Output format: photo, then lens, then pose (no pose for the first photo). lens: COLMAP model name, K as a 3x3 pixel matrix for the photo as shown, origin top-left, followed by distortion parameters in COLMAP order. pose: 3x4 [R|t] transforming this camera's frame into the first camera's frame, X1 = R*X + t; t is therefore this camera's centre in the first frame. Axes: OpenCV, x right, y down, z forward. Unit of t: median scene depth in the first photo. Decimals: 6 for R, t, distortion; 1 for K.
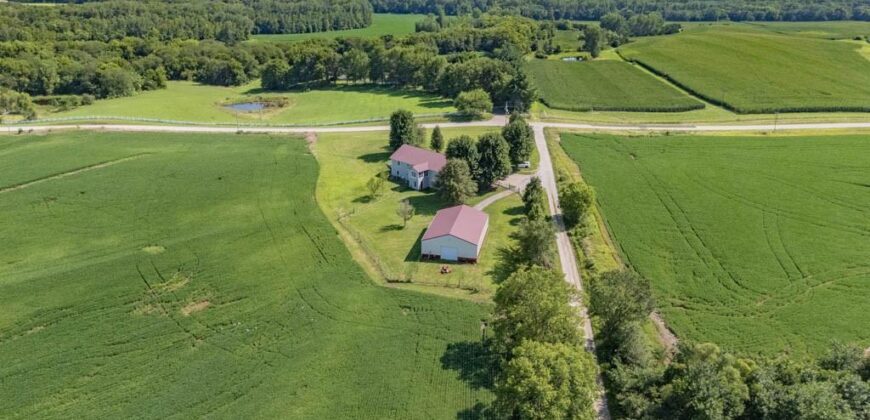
lens RADIAL K [[641.0, 0, 433.1], [0, 641.0, 213.6], [0, 0, 1]] dist [0.035885, -0.025796]
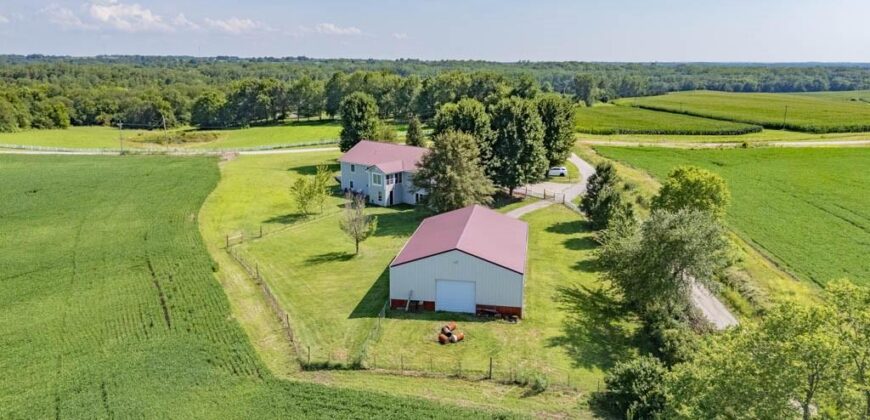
lens RADIAL K [[641.0, 0, 438.7], [0, 641.0, 201.3], [0, 0, 1]] dist [0.035885, -0.025796]
pose [[0.998471, -0.006251, 0.054924, -0.006382], [0.014753, 0.987678, -0.155801, 0.047128], [-0.053273, 0.156373, 0.986260, 0.411214]]
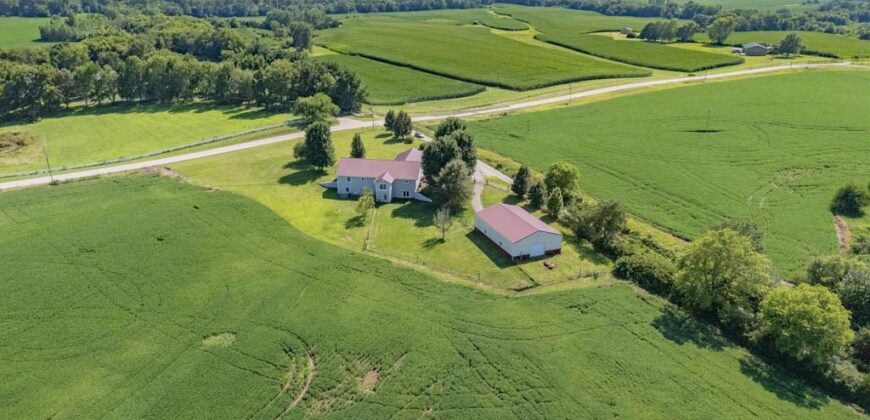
lens RADIAL K [[641.0, 0, 427.6], [0, 641.0, 213.7], [0, 0, 1]] dist [0.035885, -0.025796]
pose [[0.819065, -0.205635, 0.535581, -0.466860], [0.201227, 0.977219, 0.067465, -0.070018], [-0.537253, 0.052516, 0.841785, 0.167722]]
